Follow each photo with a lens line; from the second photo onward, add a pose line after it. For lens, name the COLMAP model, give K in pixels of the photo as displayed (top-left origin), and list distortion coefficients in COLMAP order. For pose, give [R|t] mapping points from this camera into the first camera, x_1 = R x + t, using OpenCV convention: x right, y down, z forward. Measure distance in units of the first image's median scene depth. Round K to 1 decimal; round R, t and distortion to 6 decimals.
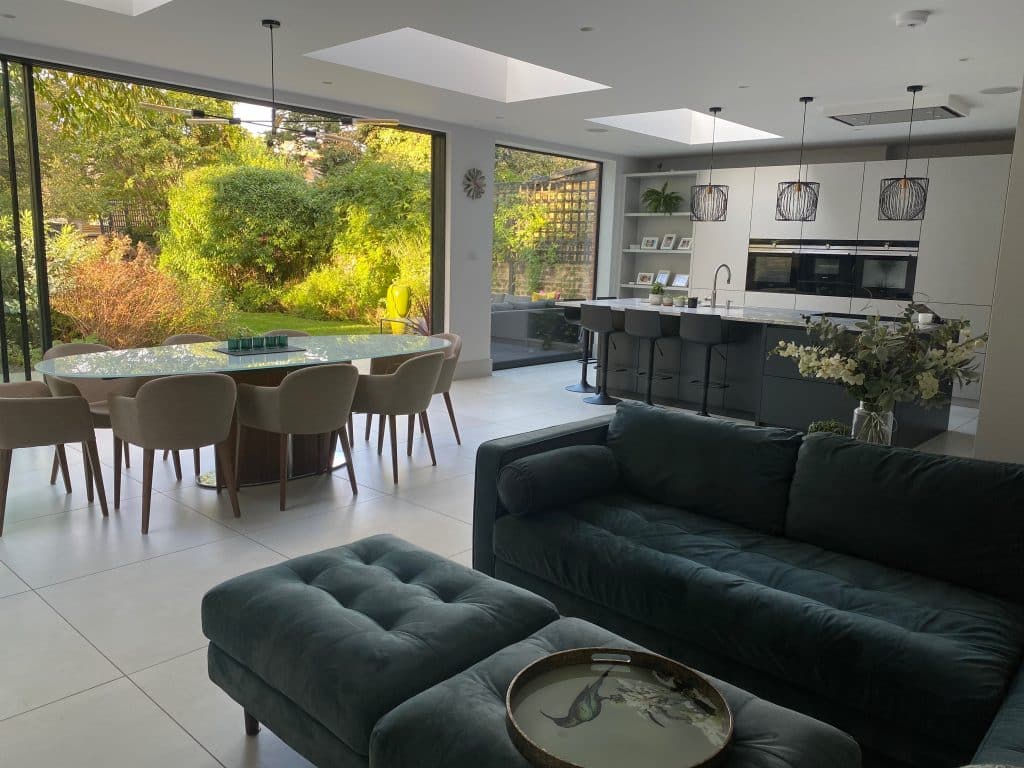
lens RADIAL K [[787.1, 0, 508.0], [0, 787.1, 386.0], [0, 0, 1]] dist [0.045107, -0.056072]
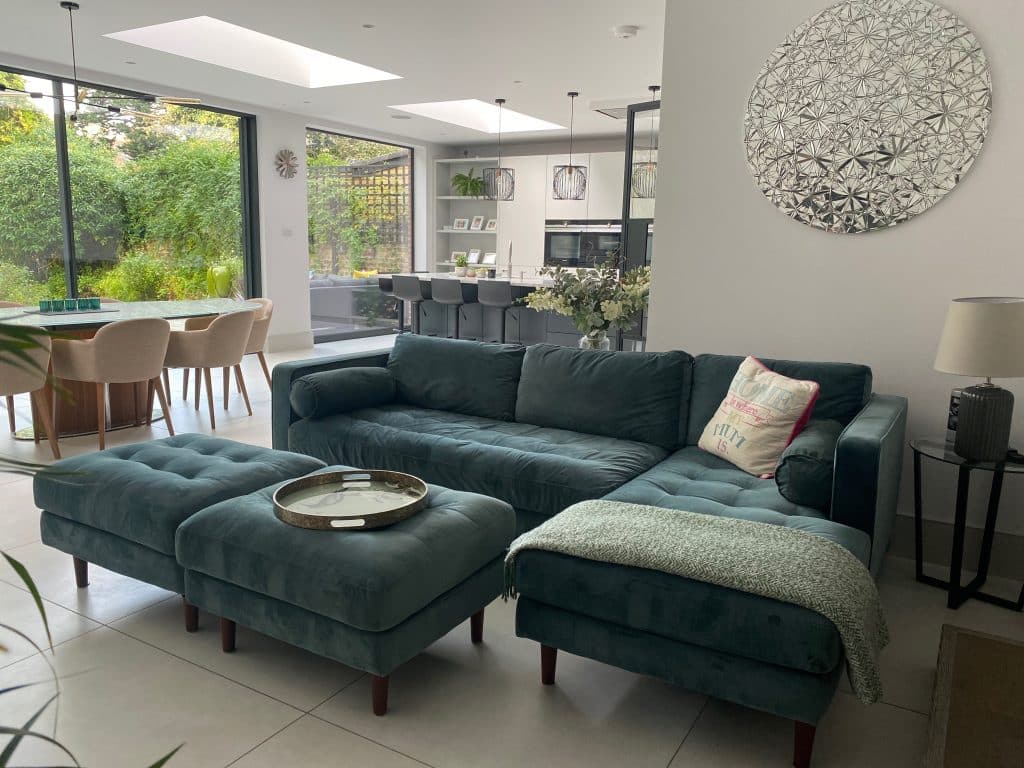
lens RADIAL K [[787.1, 0, 517.8], [0, 787.1, 386.4], [0, 0, 1]] dist [0.045107, -0.056072]
pose [[0.977606, -0.043094, 0.205982, 0.046364], [0.041060, 0.999057, 0.014140, 0.061918], [-0.206397, -0.005366, 0.978454, -0.163412]]
